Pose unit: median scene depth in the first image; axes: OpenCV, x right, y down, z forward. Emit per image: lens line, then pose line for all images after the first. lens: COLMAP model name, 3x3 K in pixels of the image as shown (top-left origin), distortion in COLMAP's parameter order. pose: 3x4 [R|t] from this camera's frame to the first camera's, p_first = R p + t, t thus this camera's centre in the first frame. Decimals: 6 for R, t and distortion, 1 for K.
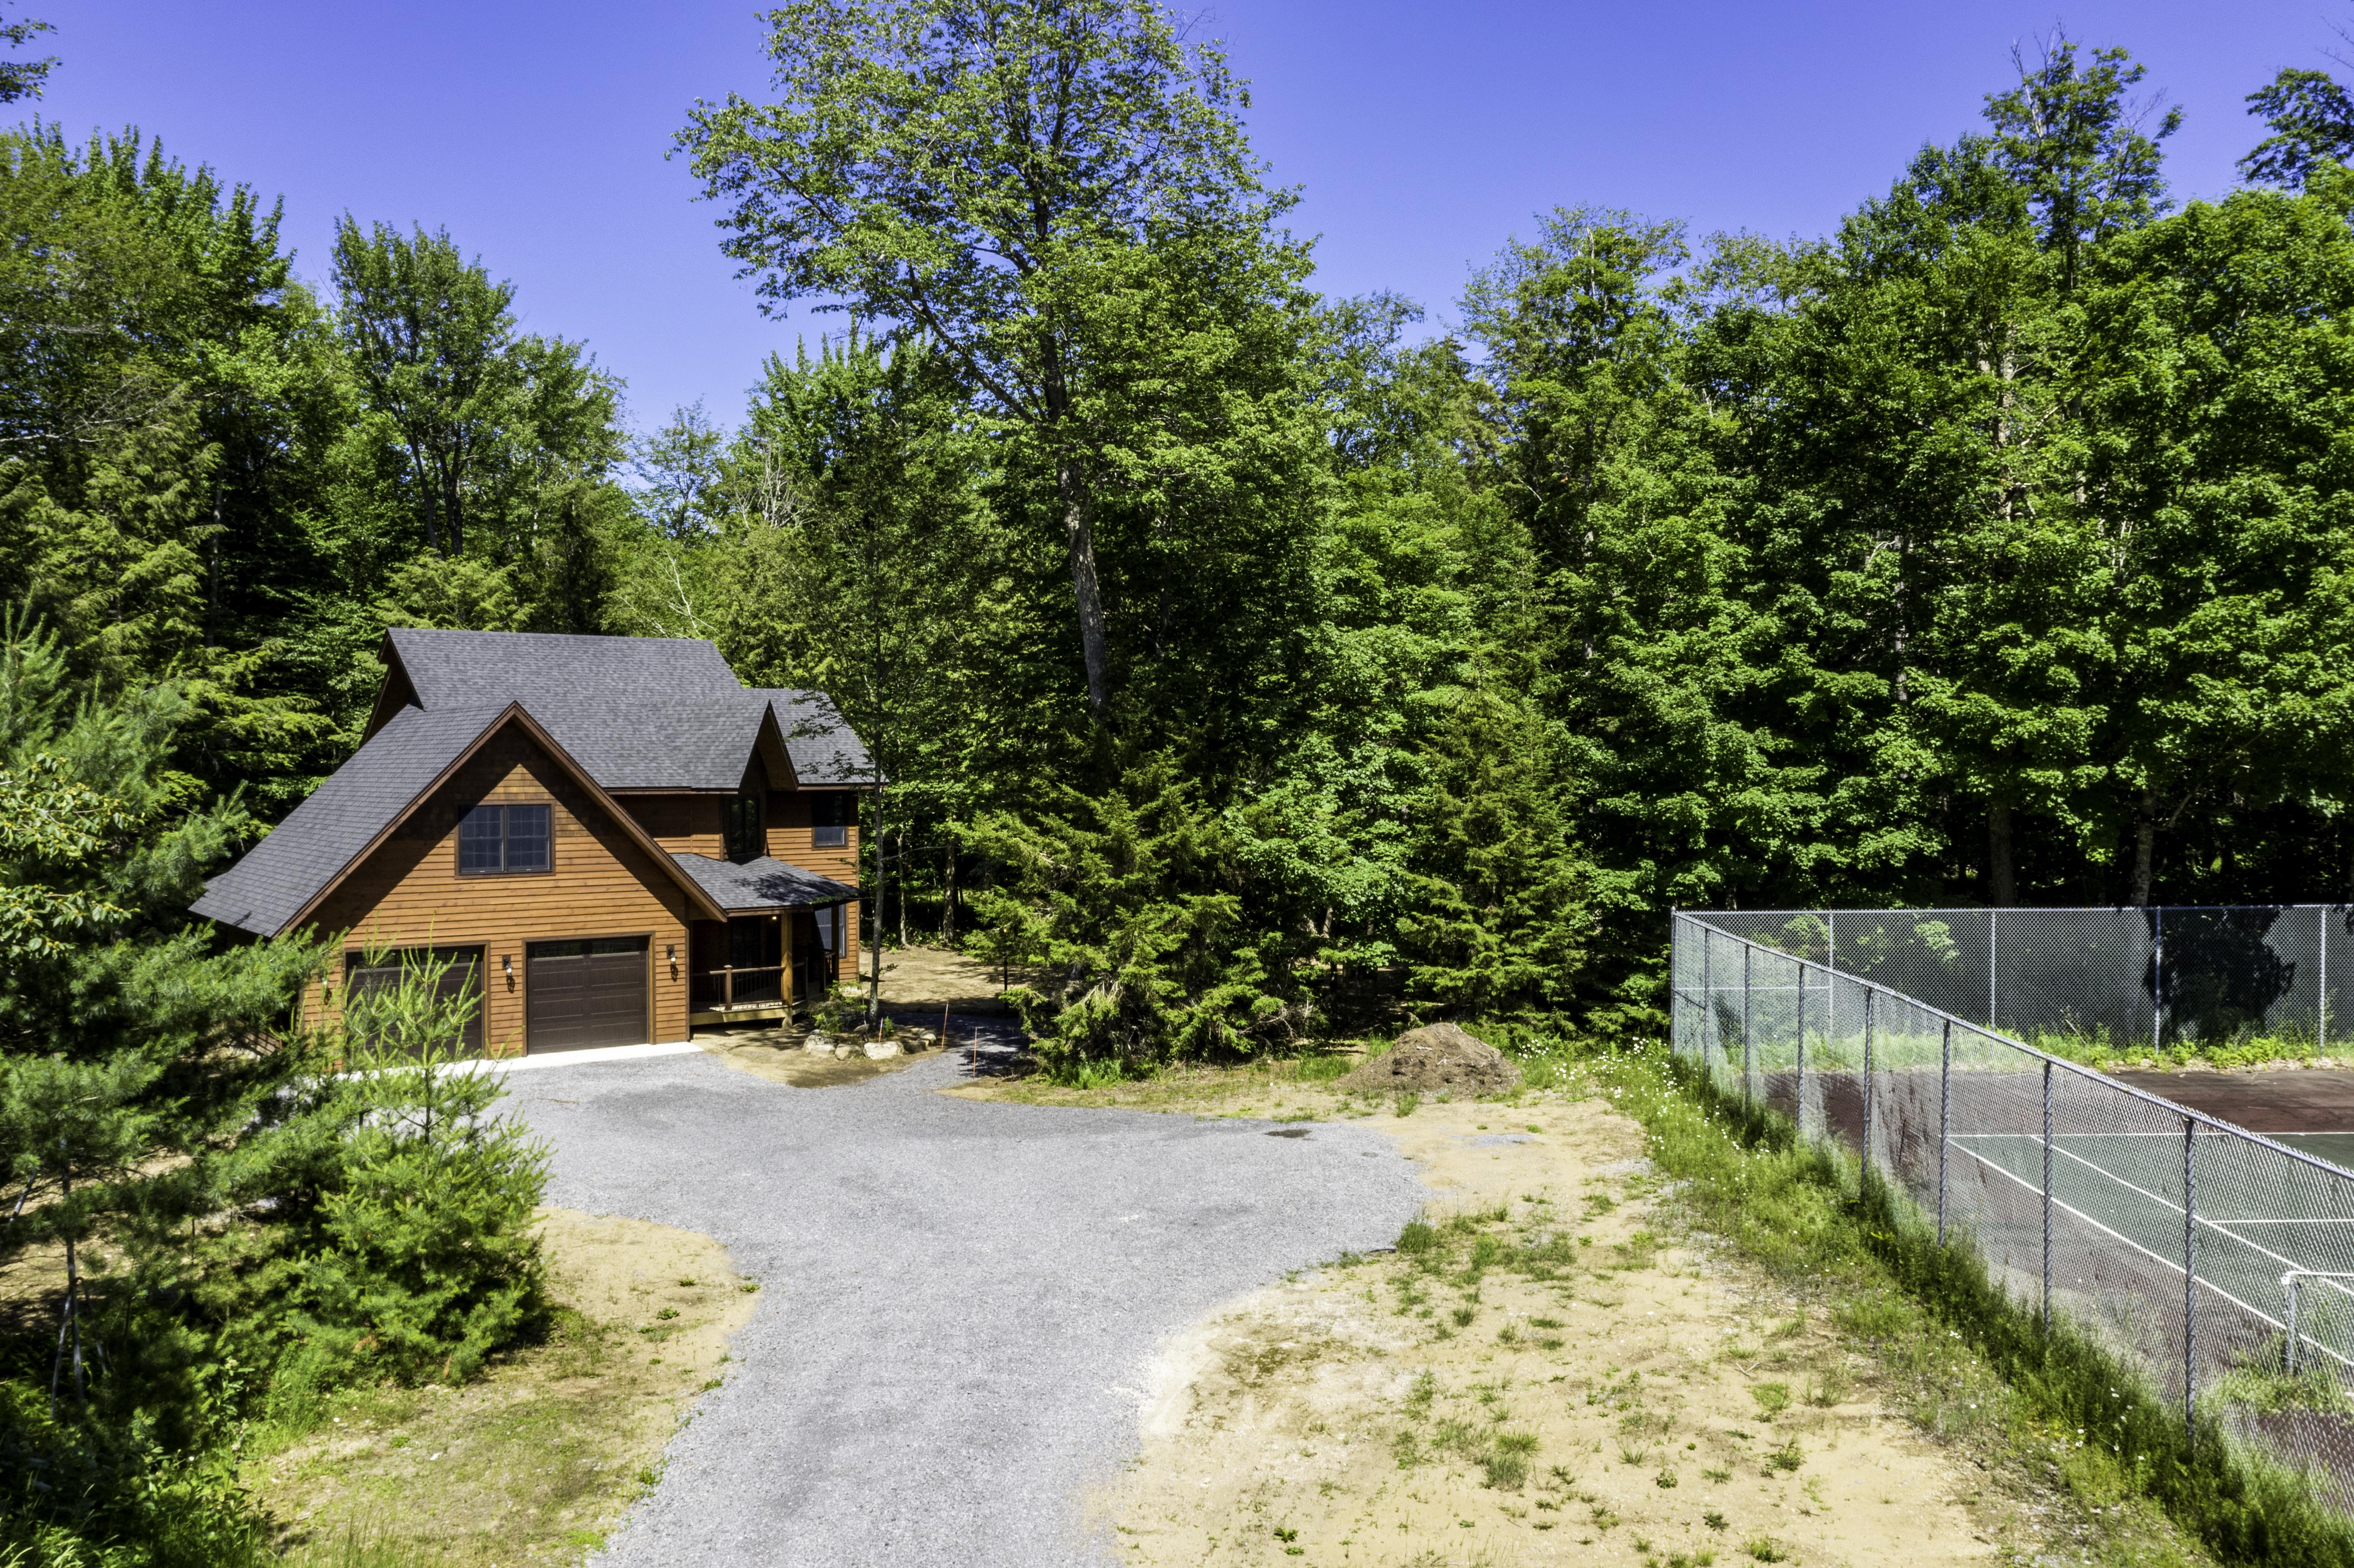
lens RADIAL K [[1864.2, 0, 1195.9], [0, 1864.2, 769.7], [0, 0, 1]] dist [-0.012190, -0.003241]
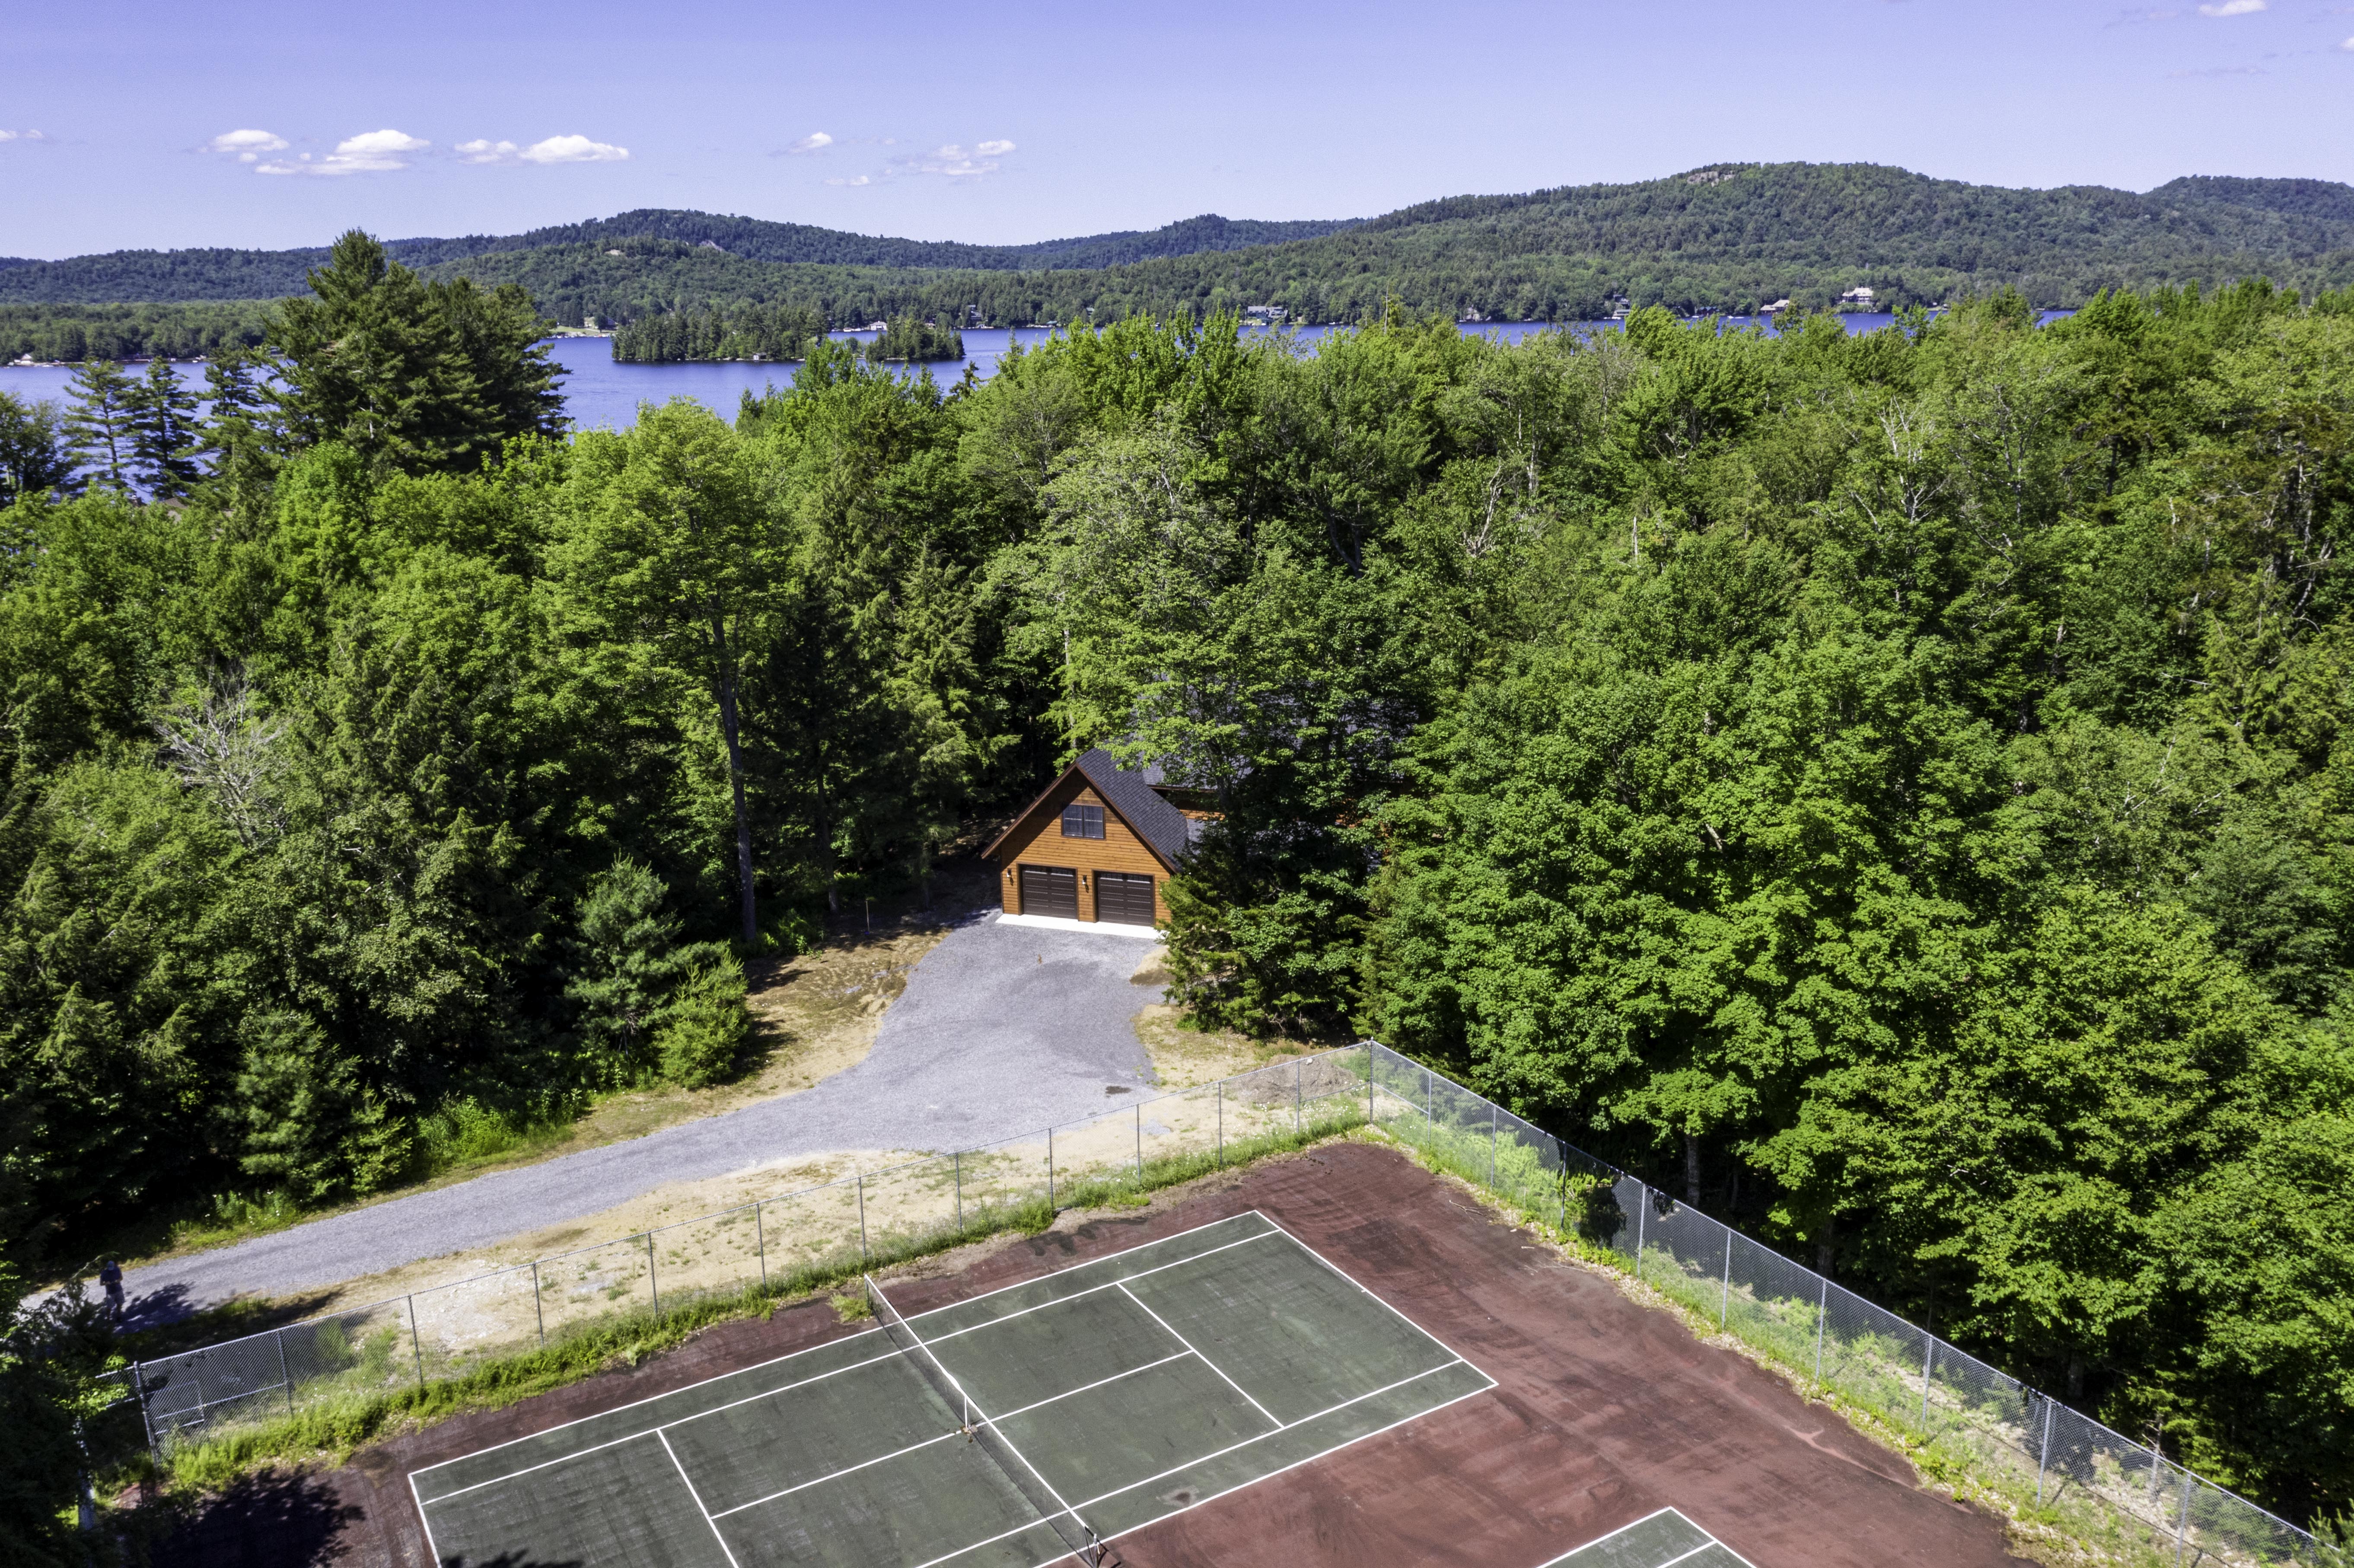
lens RADIAL K [[1864.2, 0, 1172.3], [0, 1864.2, 785.6], [0, 0, 1]] dist [-0.012190, -0.003241]
pose [[0.552016, 0.207670, -0.807559, 1.341960], [0.016467, 0.965586, 0.259564, -0.534884], [0.833671, -0.156582, 0.529599, -0.002577]]
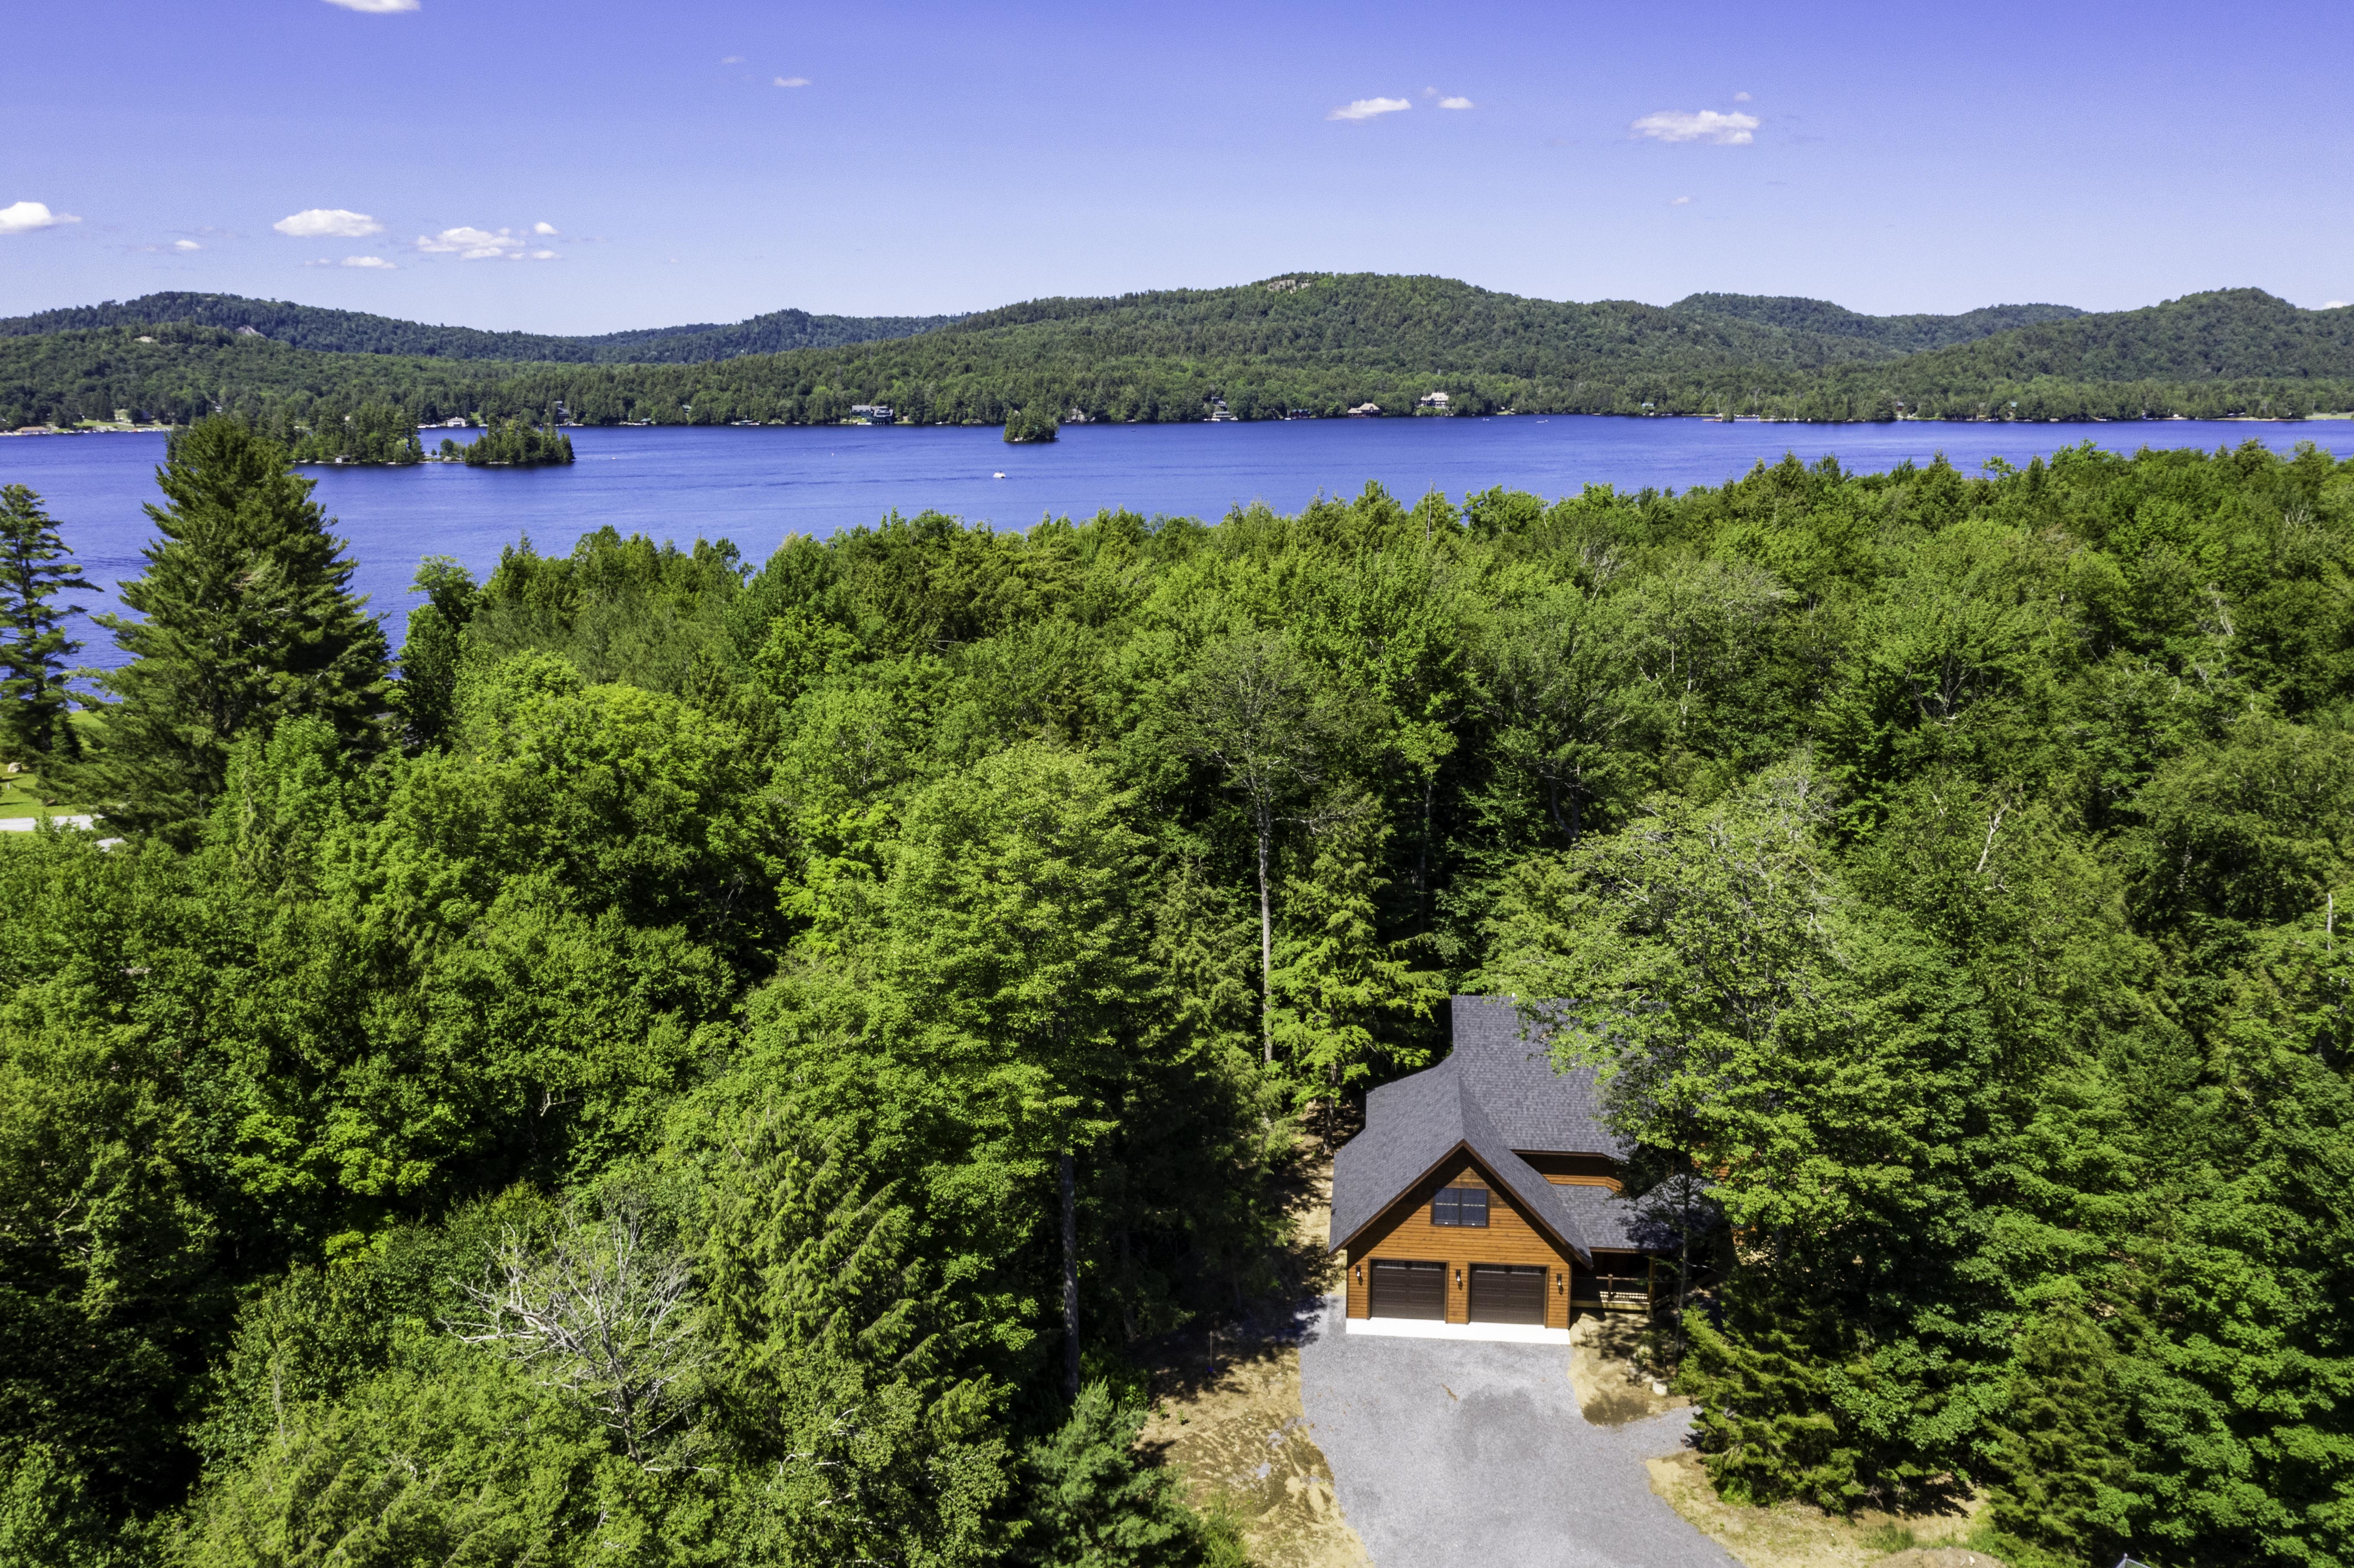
lens RADIAL K [[1864.4, 0, 1190.2], [0, 1864.4, 797.0], [0, 0, 1]] dist [-0.012190, -0.003241]
pose [[0.724337, 0.149409, -0.673063, 0.542536], [0.003318, 0.975470, 0.220109, -0.705675], [0.689438, -0.161666, 0.706073, -0.313355]]
